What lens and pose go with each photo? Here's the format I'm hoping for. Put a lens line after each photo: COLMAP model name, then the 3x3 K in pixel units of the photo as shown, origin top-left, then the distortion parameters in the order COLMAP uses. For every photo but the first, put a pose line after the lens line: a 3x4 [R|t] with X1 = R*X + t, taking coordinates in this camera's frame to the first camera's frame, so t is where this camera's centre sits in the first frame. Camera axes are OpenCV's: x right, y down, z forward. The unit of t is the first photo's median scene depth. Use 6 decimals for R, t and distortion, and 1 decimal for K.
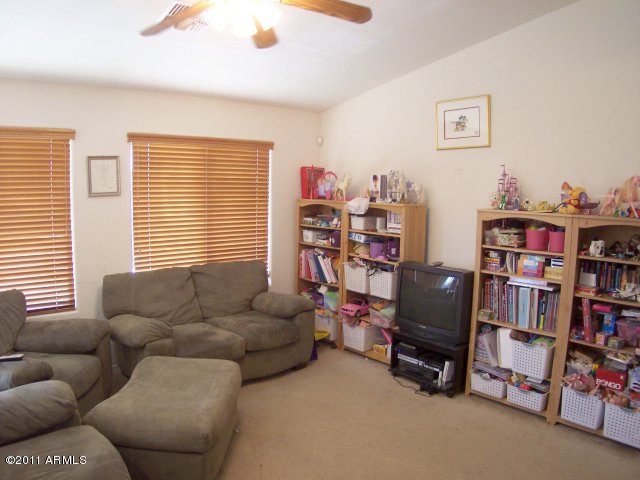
lens RADIAL K [[478.4, 0, 320.0], [0, 478.4, 240.0], [0, 0, 1]] dist [-0.172851, 0.002705]
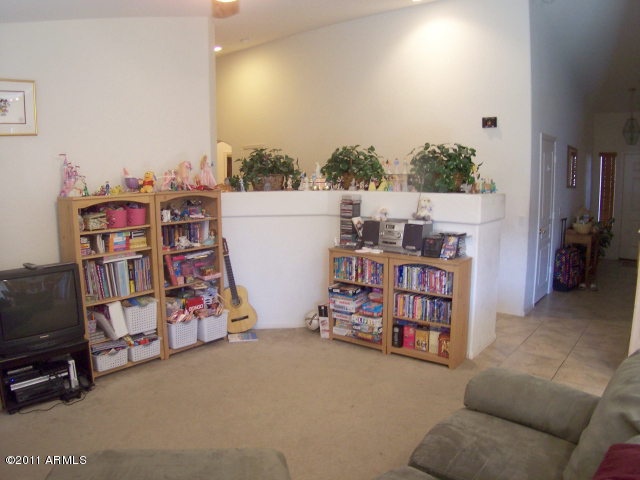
lens RADIAL K [[478.4, 0, 320.0], [0, 478.4, 240.0], [0, 0, 1]] dist [-0.172851, 0.002705]
pose [[-0.147333, -0.162011, 0.975728, -0.735221], [0.109948, 0.977697, 0.178940, -0.098979], [-0.982957, 0.133643, -0.126234, 0.651940]]
